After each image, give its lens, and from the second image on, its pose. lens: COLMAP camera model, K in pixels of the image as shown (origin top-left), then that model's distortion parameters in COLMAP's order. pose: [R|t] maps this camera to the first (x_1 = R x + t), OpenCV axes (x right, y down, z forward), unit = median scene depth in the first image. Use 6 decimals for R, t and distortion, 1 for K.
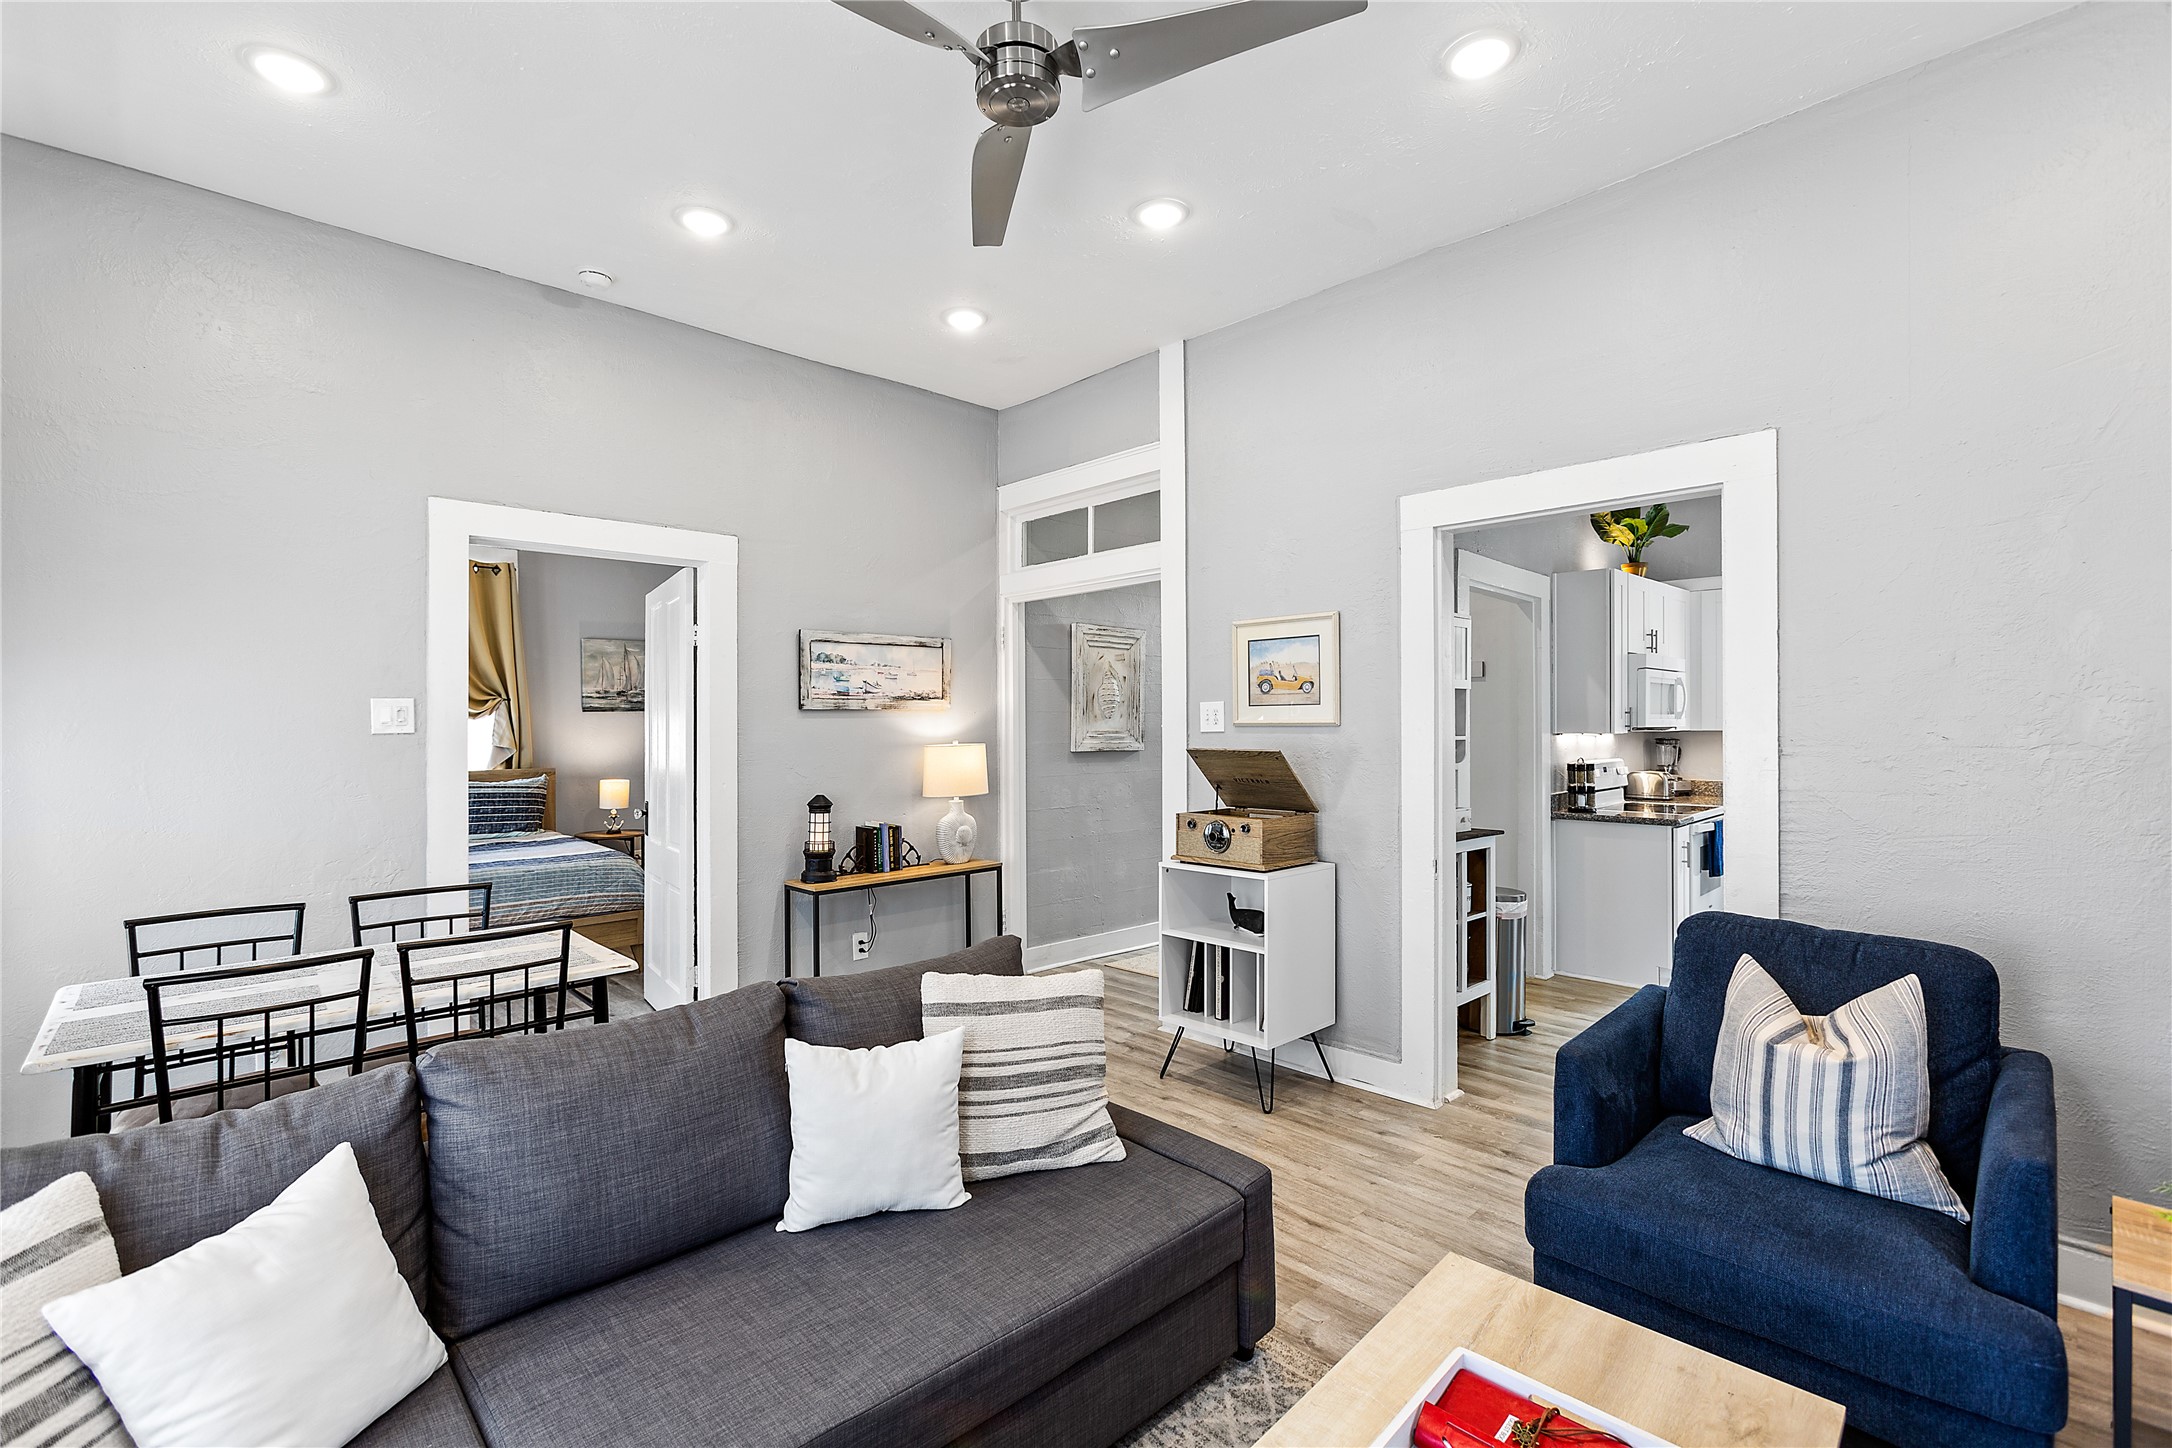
lens RADIAL K [[984.3, 0, 1088.4], [0, 984.3, 713.9], [0, 0, 1]] dist [-0.001635, 0.000266]
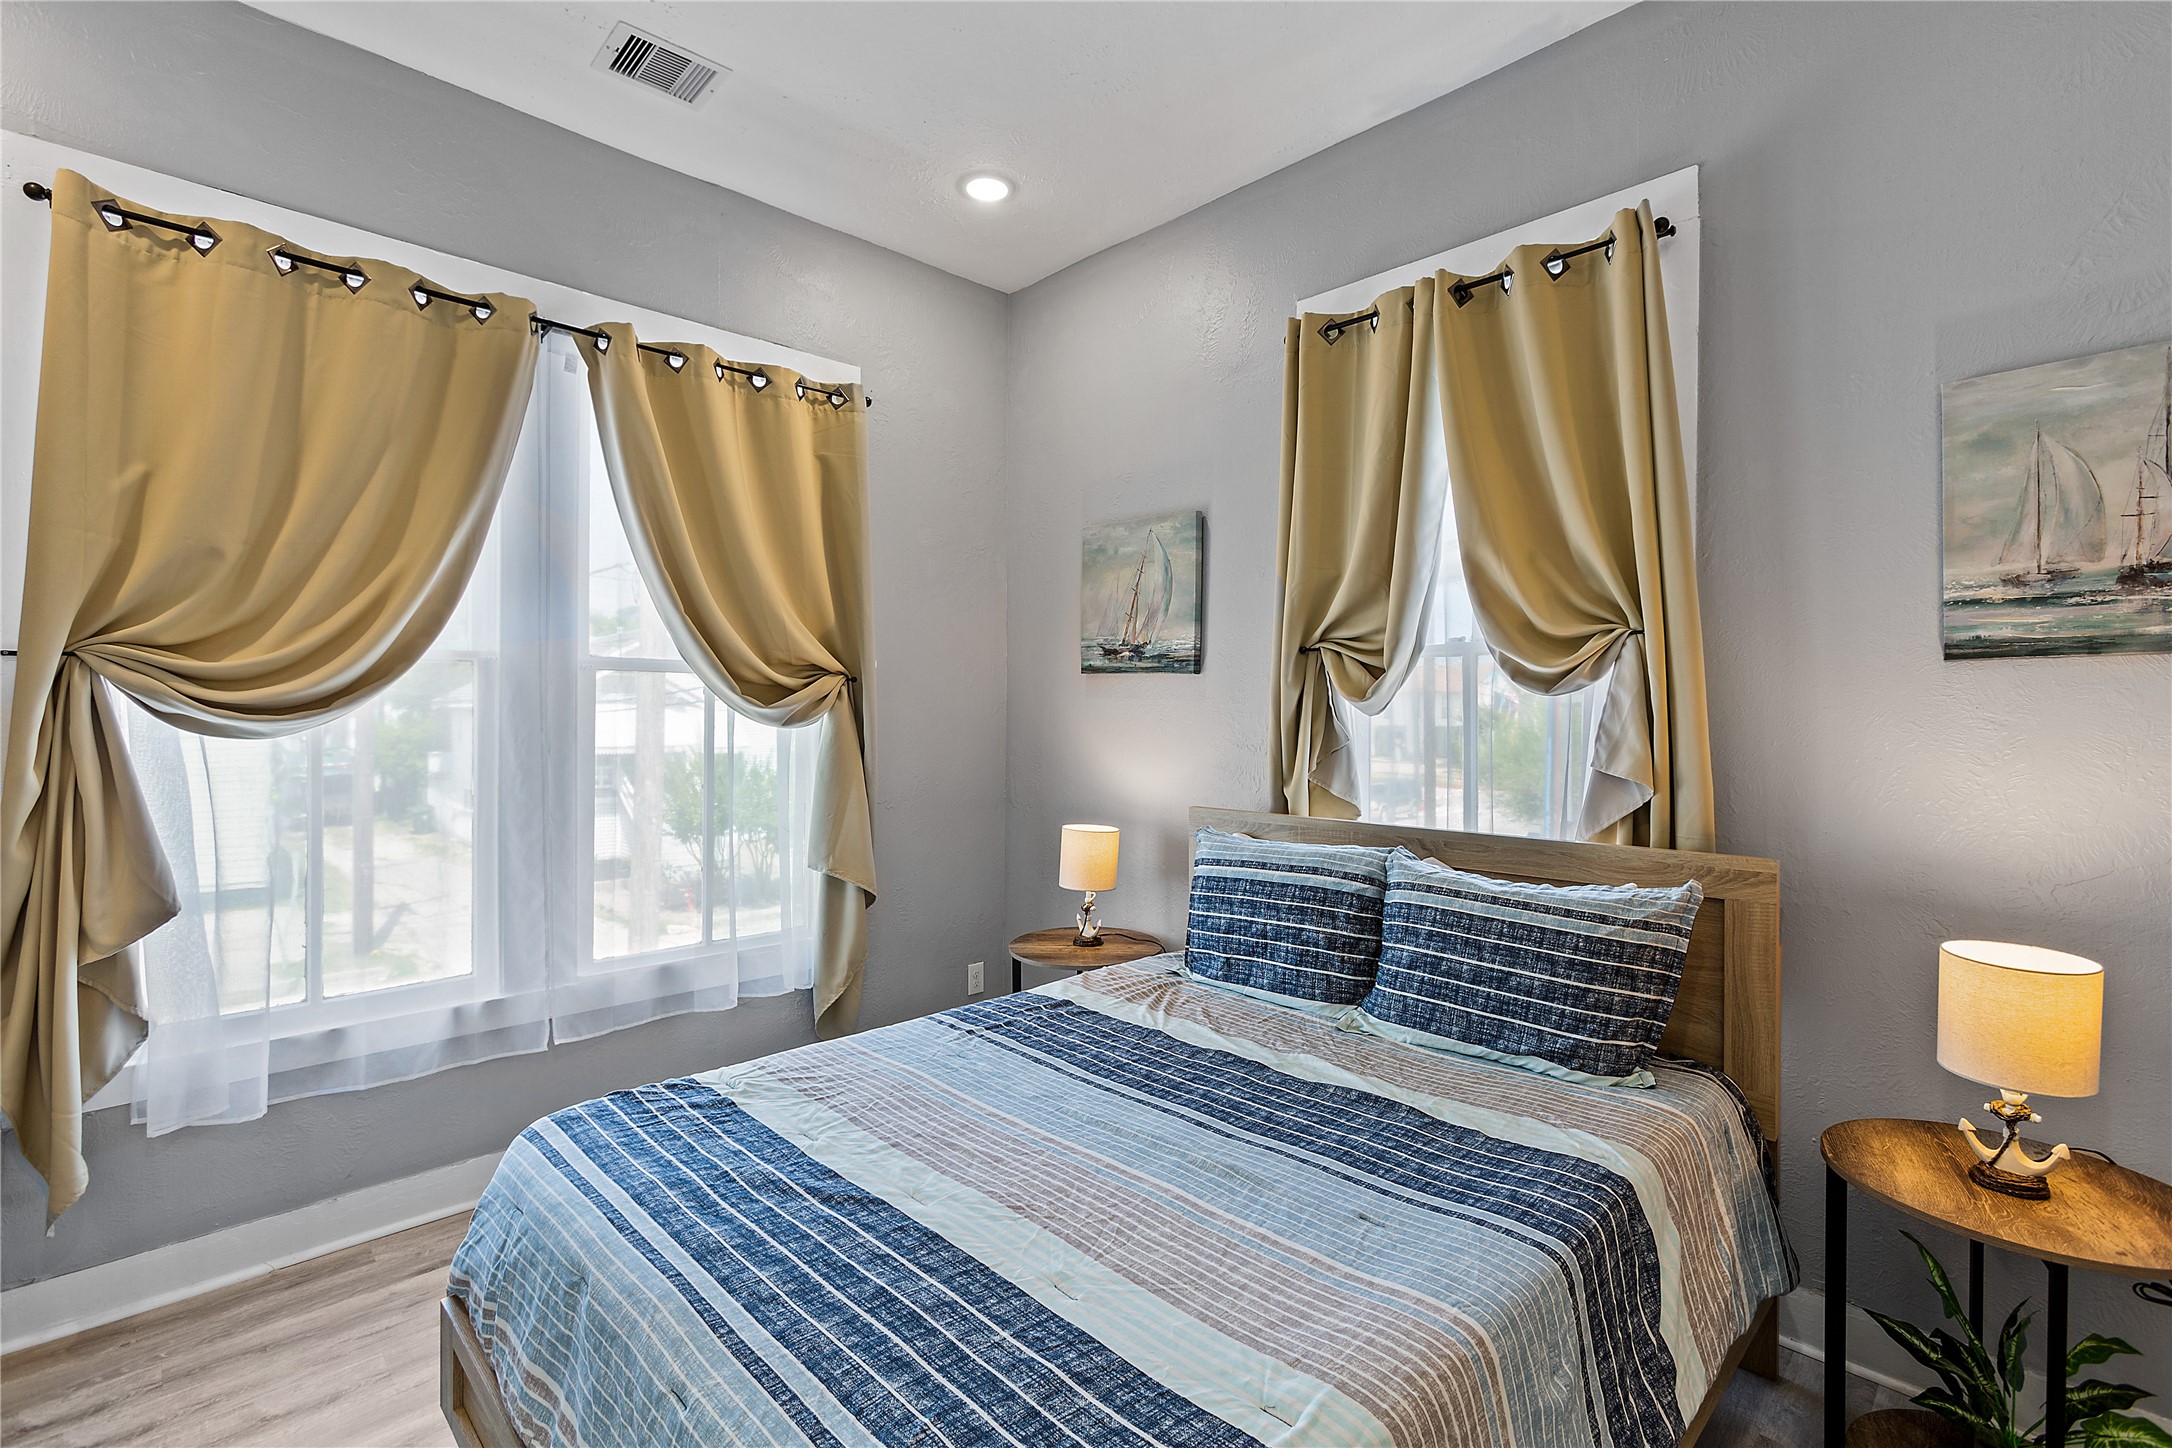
lens RADIAL K [[984.3, 0, 1088.4], [0, 984.3, 713.9], [0, 0, 1]] dist [-0.001635, 0.000266]
pose [[-0.001943, 0.000206, -0.999998, -0.265761], [0.001338, 0.999999, 0.000204, 0.012526], [0.999997, -0.001337, -0.001943, 0.820182]]
